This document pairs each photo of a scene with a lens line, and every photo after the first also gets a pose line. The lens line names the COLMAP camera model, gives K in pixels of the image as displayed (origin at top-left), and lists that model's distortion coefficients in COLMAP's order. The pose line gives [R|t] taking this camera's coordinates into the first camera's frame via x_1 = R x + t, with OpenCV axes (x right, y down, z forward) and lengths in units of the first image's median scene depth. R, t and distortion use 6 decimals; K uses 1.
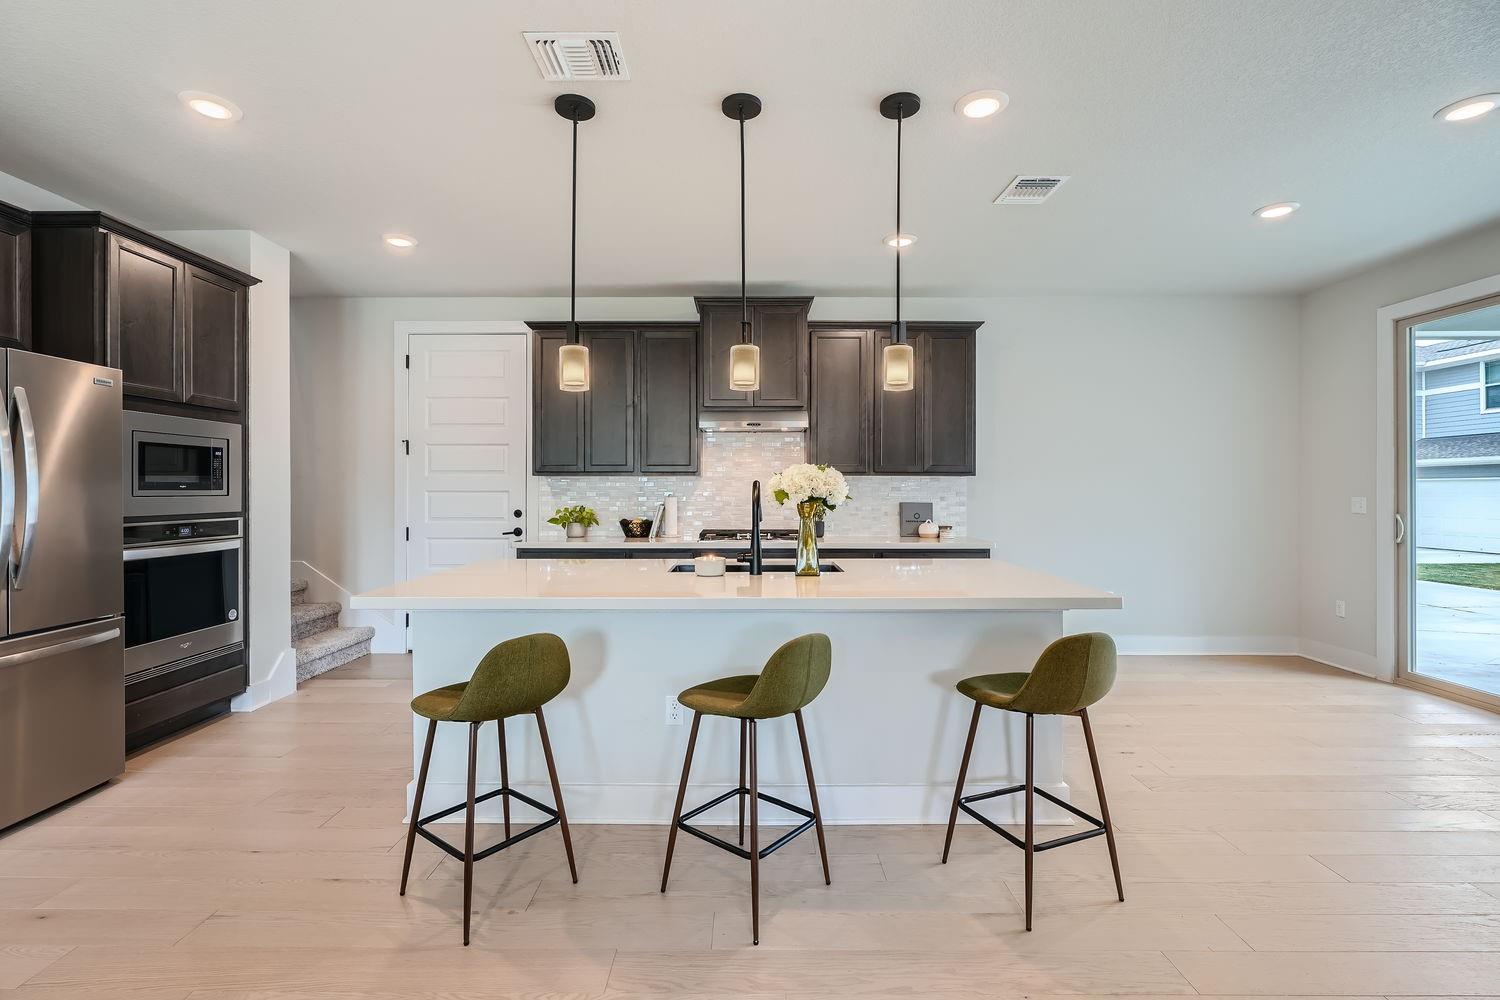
lens RADIAL K [[679.0, 0, 751.7], [0, 679.0, 493.3], [0, 0, 1]] dist [-0.003213, 0.001385]
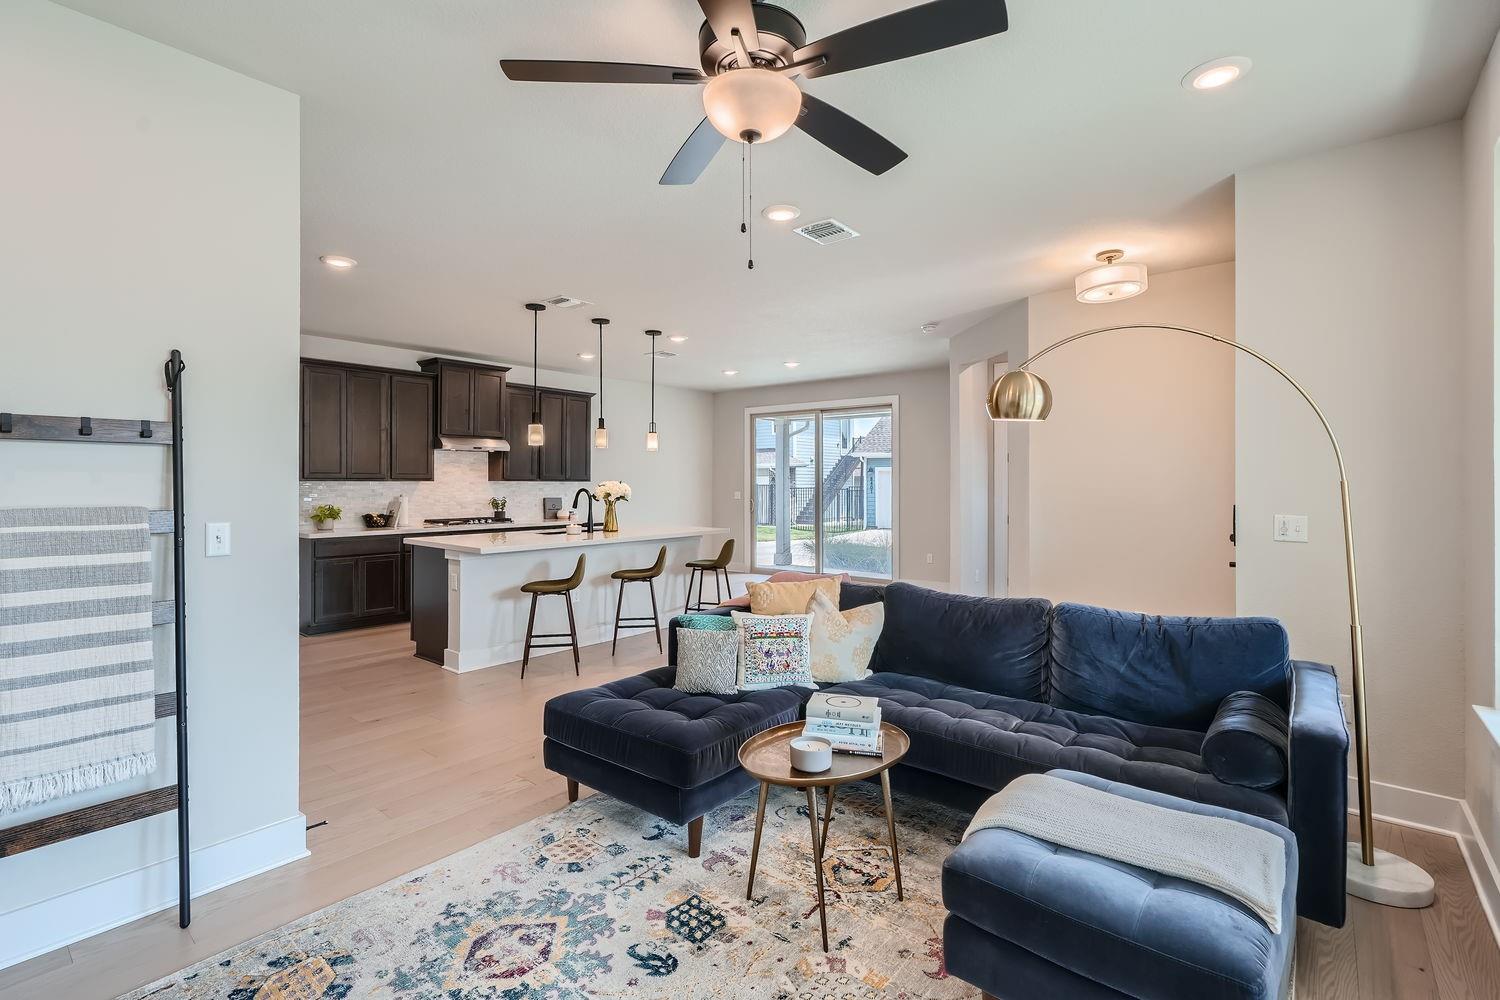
lens RADIAL K [[679.0, 0, 752.9], [0, 679.0, 473.7], [0, 0, 1]] dist [-0.003213, 0.001385]
pose [[0.634926, 0.010451, 0.772502, -0.738158], [0.004196, 0.999847, -0.016976, -0.014804], [-0.772561, 0.014020, 0.634785, -0.415703]]
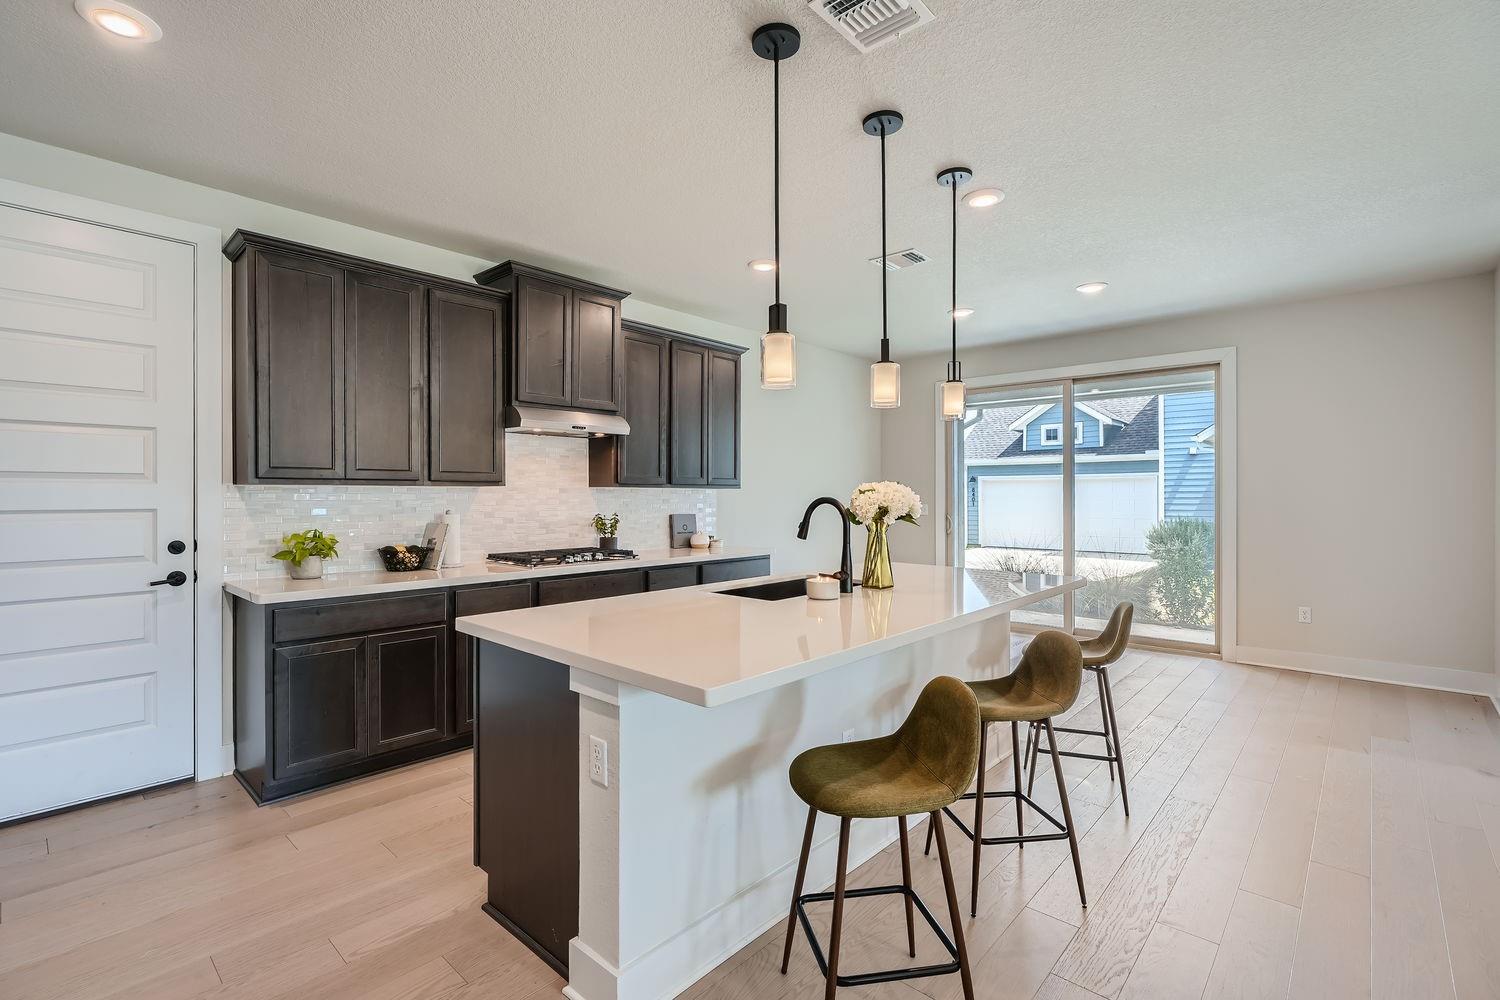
lens RADIAL K [[679.0, 0, 752.1], [0, 679.0, 493.0], [0, 0, 1]] dist [-0.003213, 0.001385]
pose [[0.675272, 0.001798, 0.737567, -0.457588], [0.005550, 0.999956, -0.007519, -0.010336], [-0.737548, 0.009171, 0.675232, 0.246405]]
